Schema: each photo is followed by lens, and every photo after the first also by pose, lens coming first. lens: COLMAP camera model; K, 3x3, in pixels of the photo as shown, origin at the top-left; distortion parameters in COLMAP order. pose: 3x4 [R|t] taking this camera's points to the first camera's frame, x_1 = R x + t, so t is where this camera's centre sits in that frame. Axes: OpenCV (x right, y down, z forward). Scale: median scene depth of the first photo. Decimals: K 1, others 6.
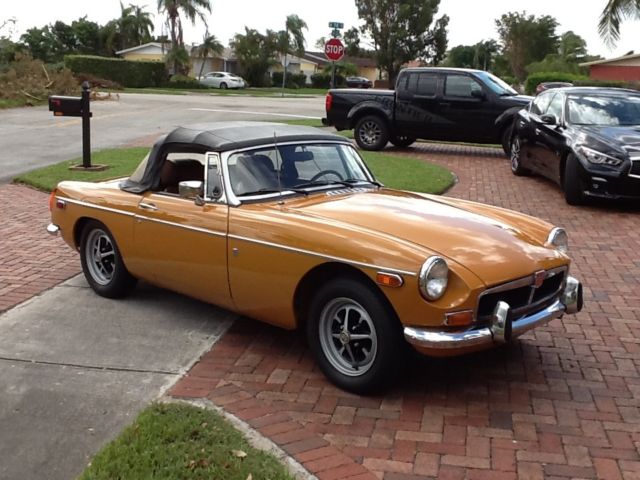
lens RADIAL K [[787.6, 0, 327.3], [0, 787.6, 221.1], [0, 0, 1]] dist [-0.011436, -0.016602]
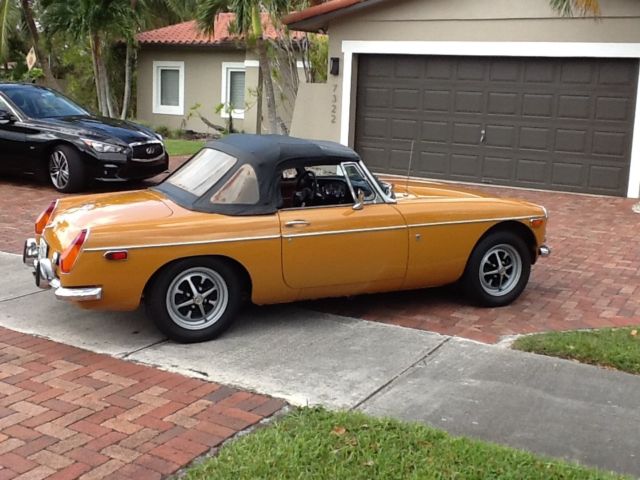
lens RADIAL K [[787.6, 0, 327.3], [0, 787.6, 221.1], [0, 0, 1]] dist [-0.011436, -0.016602]
pose [[0.342968, -0.170030, 0.923830, -1.315204], [0.141842, 0.981579, 0.128001, -0.166044], [-0.928576, 0.087138, 0.360768, 0.683598]]
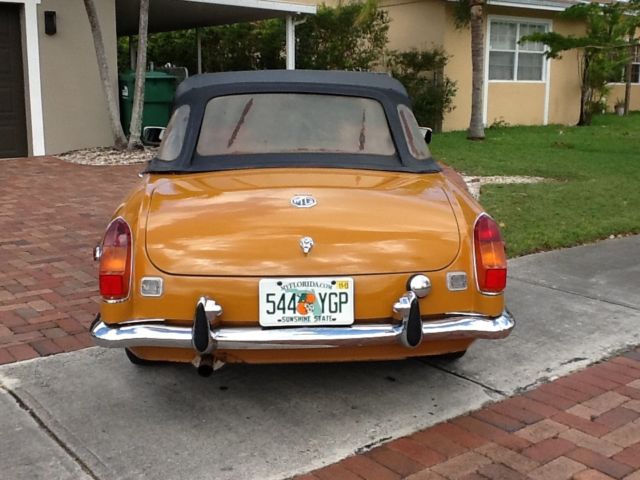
lens RADIAL K [[787.6, 0, 327.3], [0, 787.6, 221.1], [0, 0, 1]] dist [-0.011436, -0.016602]
pose [[-0.745695, -0.150031, 0.649176, -0.777315], [0.090014, 0.942702, 0.321264, -0.278664], [-0.660179, 0.298000, -0.689463, 1.888391]]
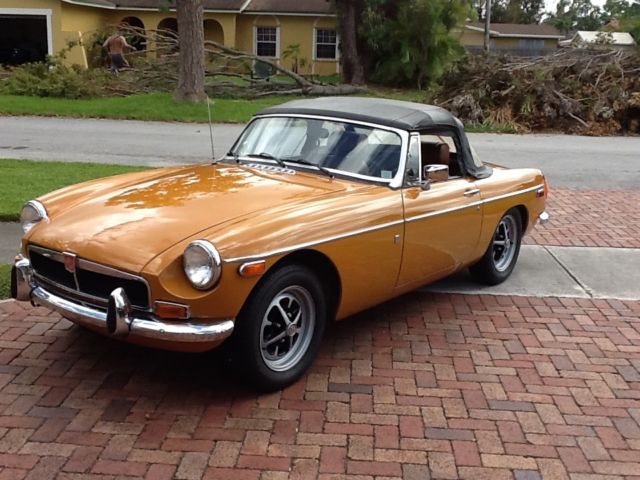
lens RADIAL K [[788.5, 0, 323.8], [0, 788.5, 217.3], [0, 0, 1]] dist [-0.007968, -0.024999]
pose [[0.118495, 0.177873, -0.976893, 1.037065], [-0.206400, 0.966748, 0.150990, -0.148800], [0.971266, 0.183739, 0.151268, 1.025941]]
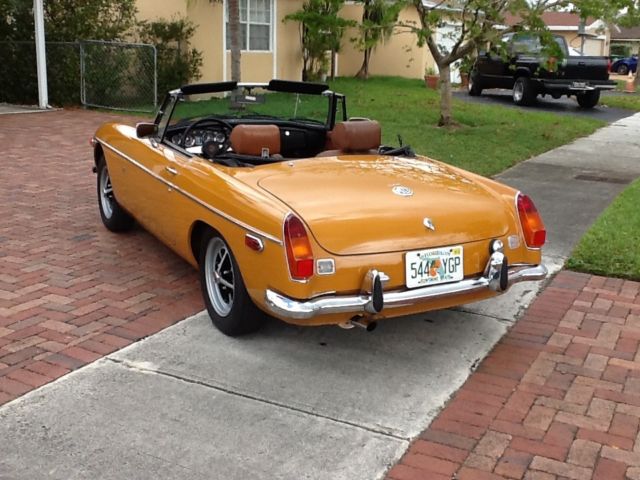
lens RADIAL K [[788.5, 0, 323.8], [0, 788.5, 217.3], [0, 0, 1]] dist [-0.007968, -0.024999]
pose [[-0.950626, -0.118196, 0.286948, -0.503603], [0.001237, 0.923182, 0.384362, -0.385867], [-0.310335, 0.365740, -0.877454, 2.227318]]
